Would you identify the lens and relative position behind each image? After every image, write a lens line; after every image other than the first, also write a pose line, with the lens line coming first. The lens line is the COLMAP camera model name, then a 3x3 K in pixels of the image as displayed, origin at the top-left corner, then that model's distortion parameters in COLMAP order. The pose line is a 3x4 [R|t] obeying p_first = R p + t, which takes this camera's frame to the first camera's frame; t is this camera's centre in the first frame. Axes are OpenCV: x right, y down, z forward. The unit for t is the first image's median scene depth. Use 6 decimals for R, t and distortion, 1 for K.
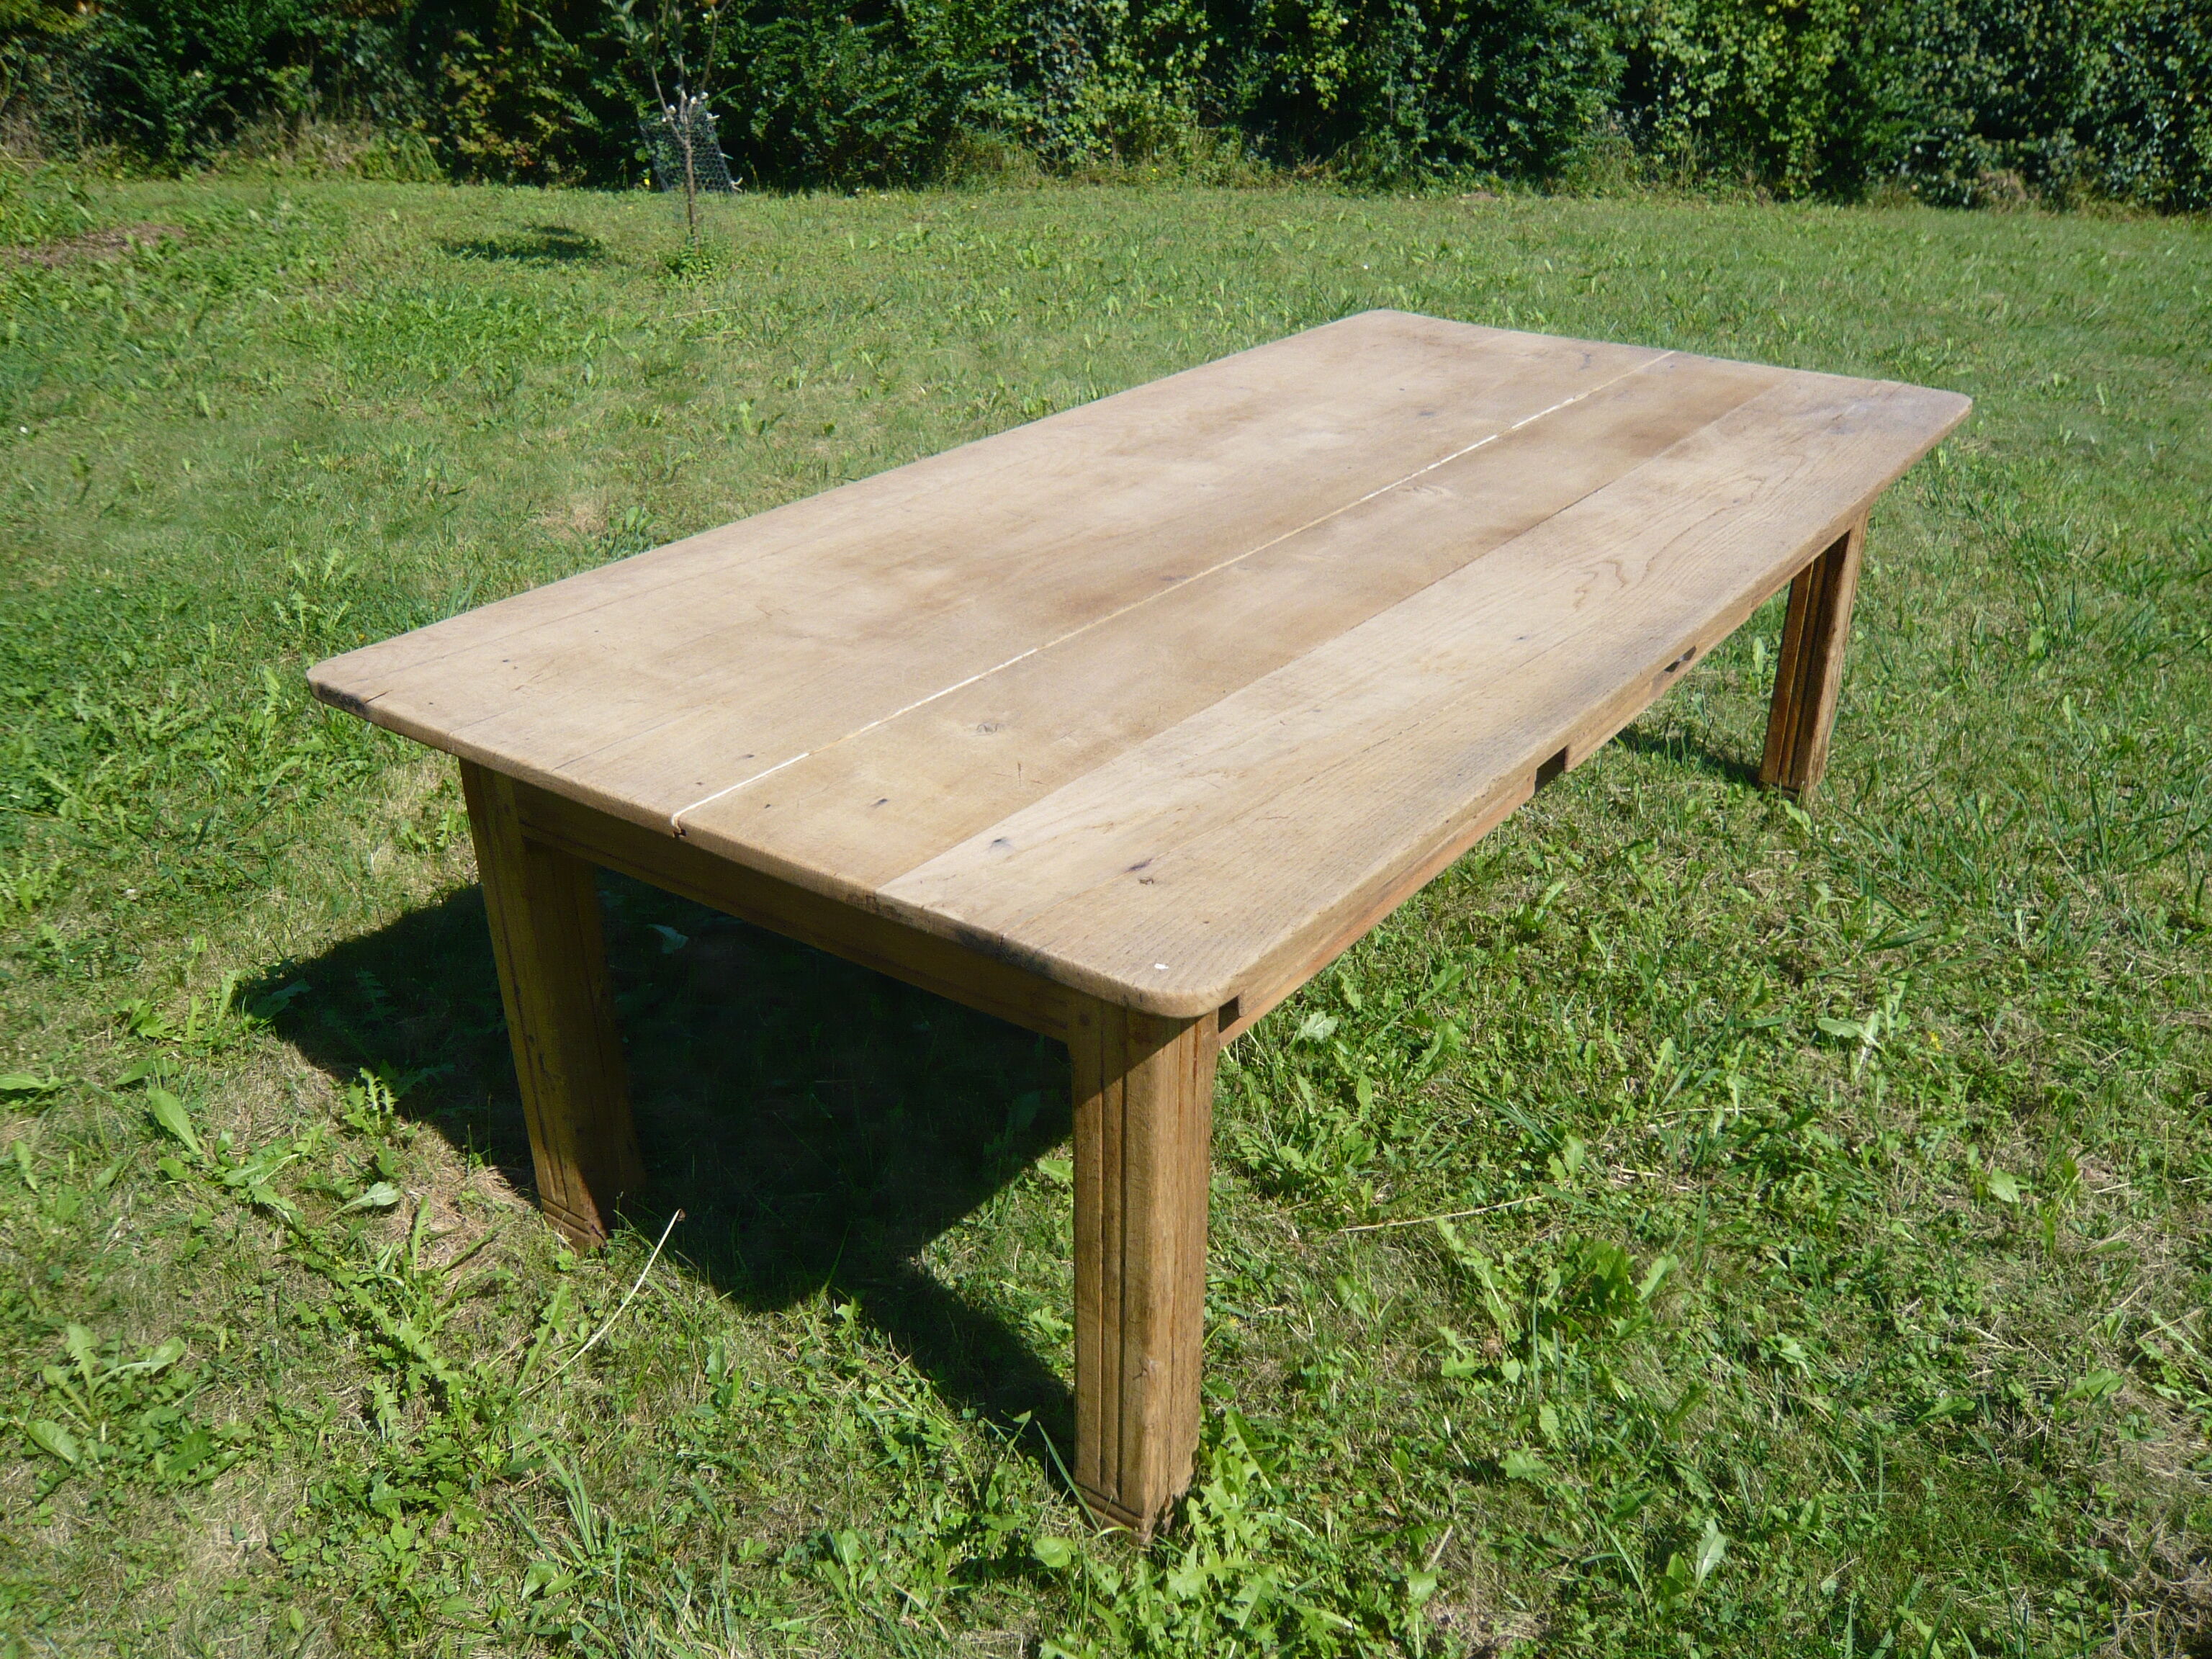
lens RADIAL K [[1857.1, 0, 1119.3], [0, 1857.1, 850.9], [0, 0, 1]] dist [-0.087406, 0.023361]
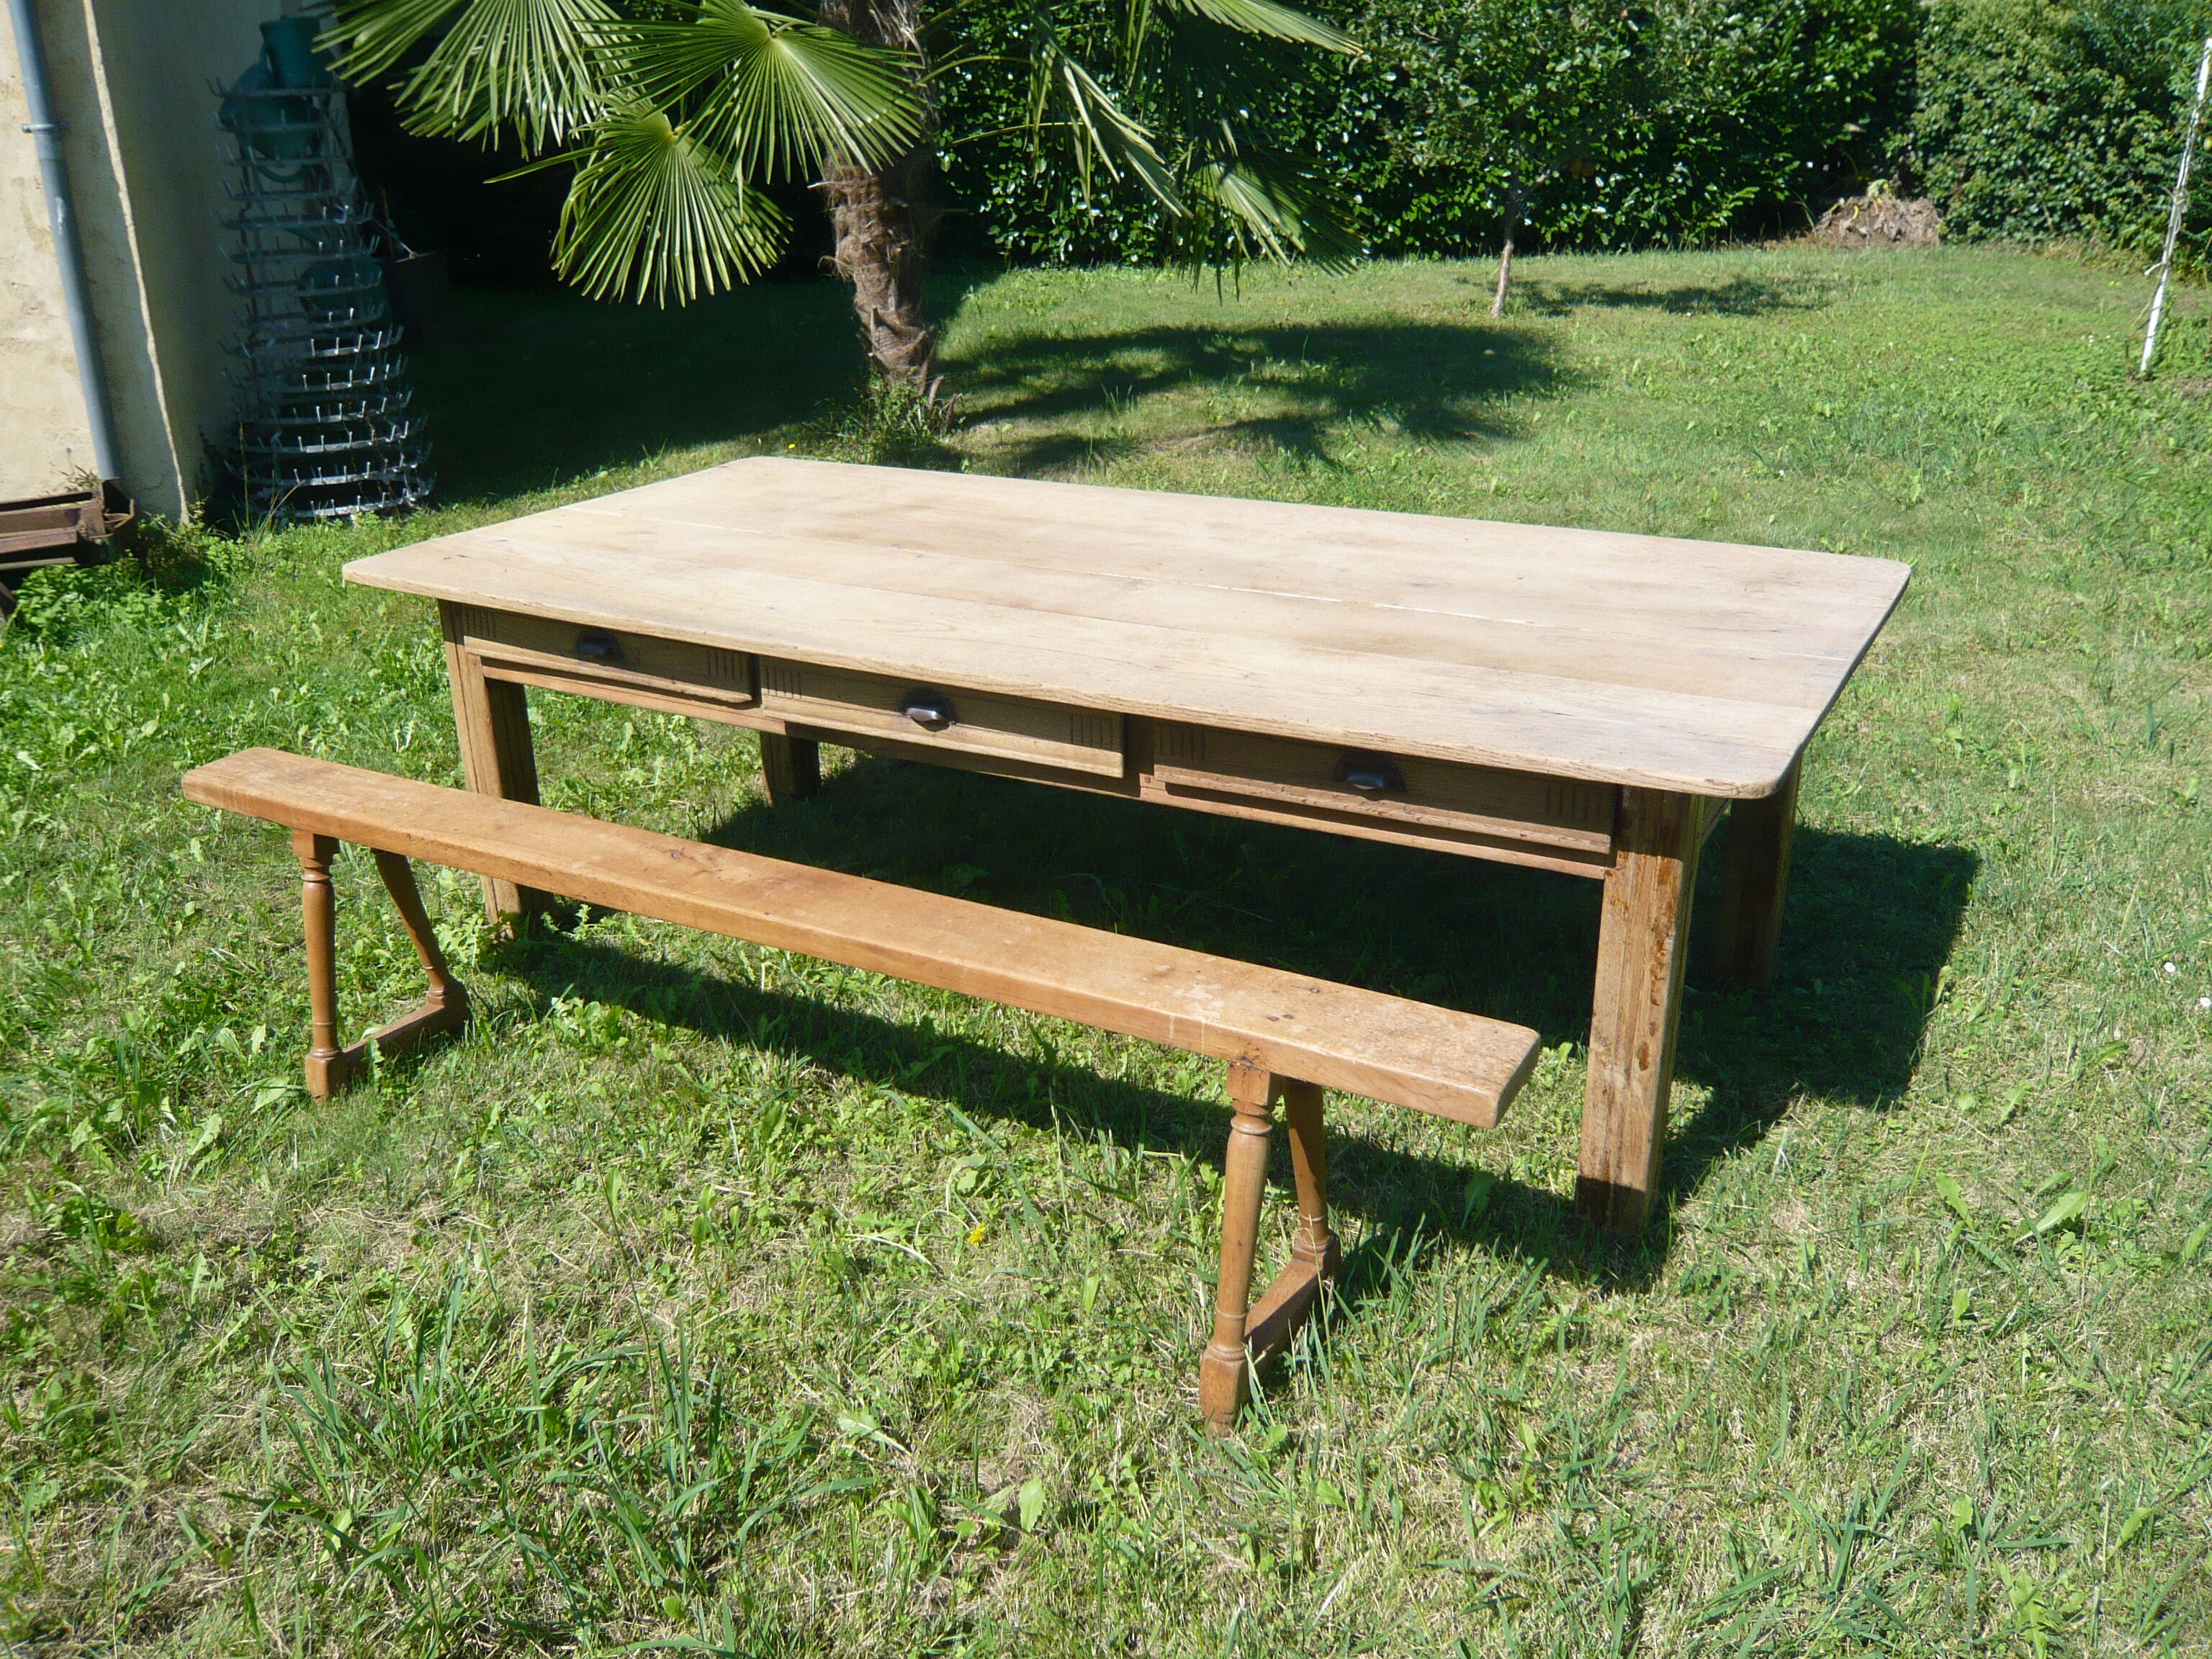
lens RADIAL K [[1857.1, 0, 1109.8], [0, 1857.1, 832.3], [0, 0, 1]] dist [-0.087406, 0.023361]
pose [[0.096470, 0.364620, -0.926146, 1.333899], [-0.433502, 0.852989, 0.290664, -0.406974], [0.895974, 0.373446, 0.240352, 0.791607]]
